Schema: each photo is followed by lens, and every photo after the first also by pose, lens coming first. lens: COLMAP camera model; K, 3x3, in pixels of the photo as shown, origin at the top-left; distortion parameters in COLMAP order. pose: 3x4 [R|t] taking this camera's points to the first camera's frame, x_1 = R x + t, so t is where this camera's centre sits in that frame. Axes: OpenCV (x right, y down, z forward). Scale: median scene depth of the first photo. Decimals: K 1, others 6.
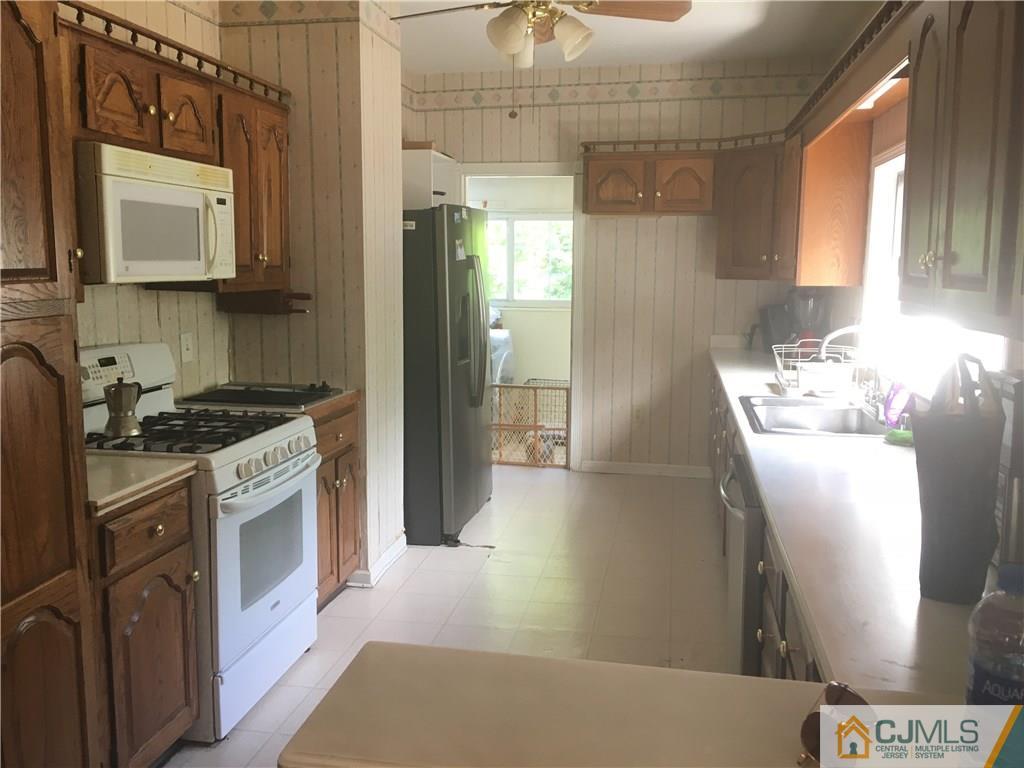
lens RADIAL K [[880.1, 0, 512.0], [0, 880.1, 378.3], [0, 0, 1]] dist [0.046136, -0.009429]
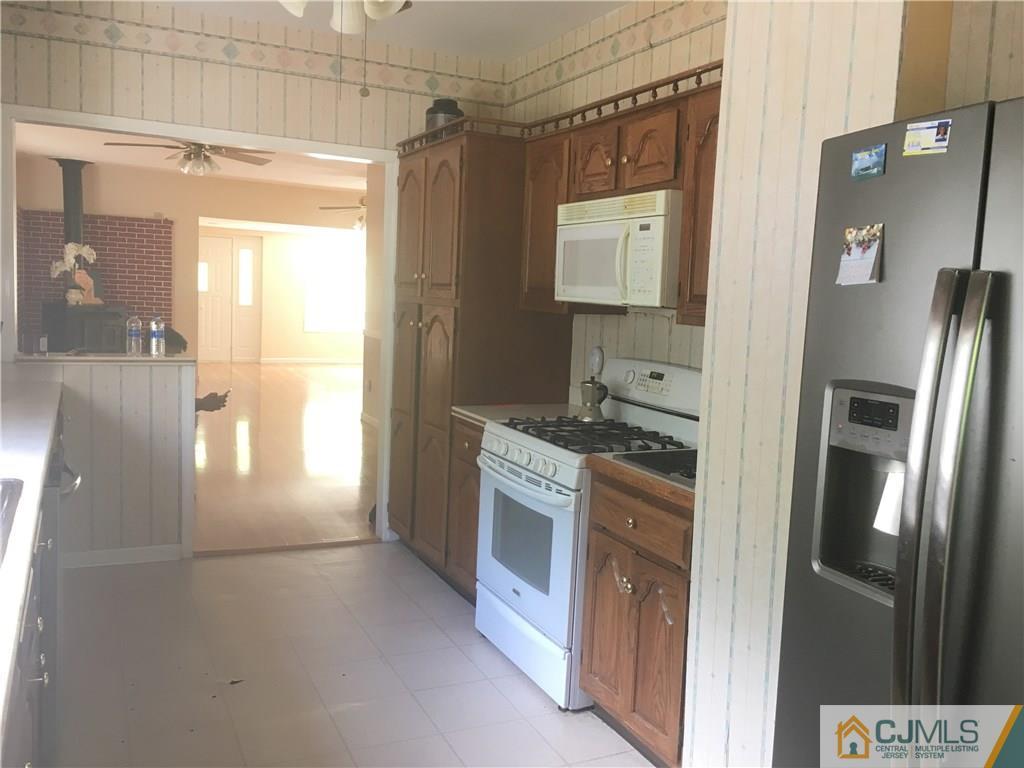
lens RADIAL K [[880.1, 0, 511.3], [0, 880.1, 386.4], [0, 0, 1]] dist [0.046136, -0.009429]
pose [[-0.800697, 0.025311, -0.598535, 0.401049], [-0.129399, 0.968214, 0.214049, -0.232539], [0.584927, 0.248838, -0.771971, 1.815989]]
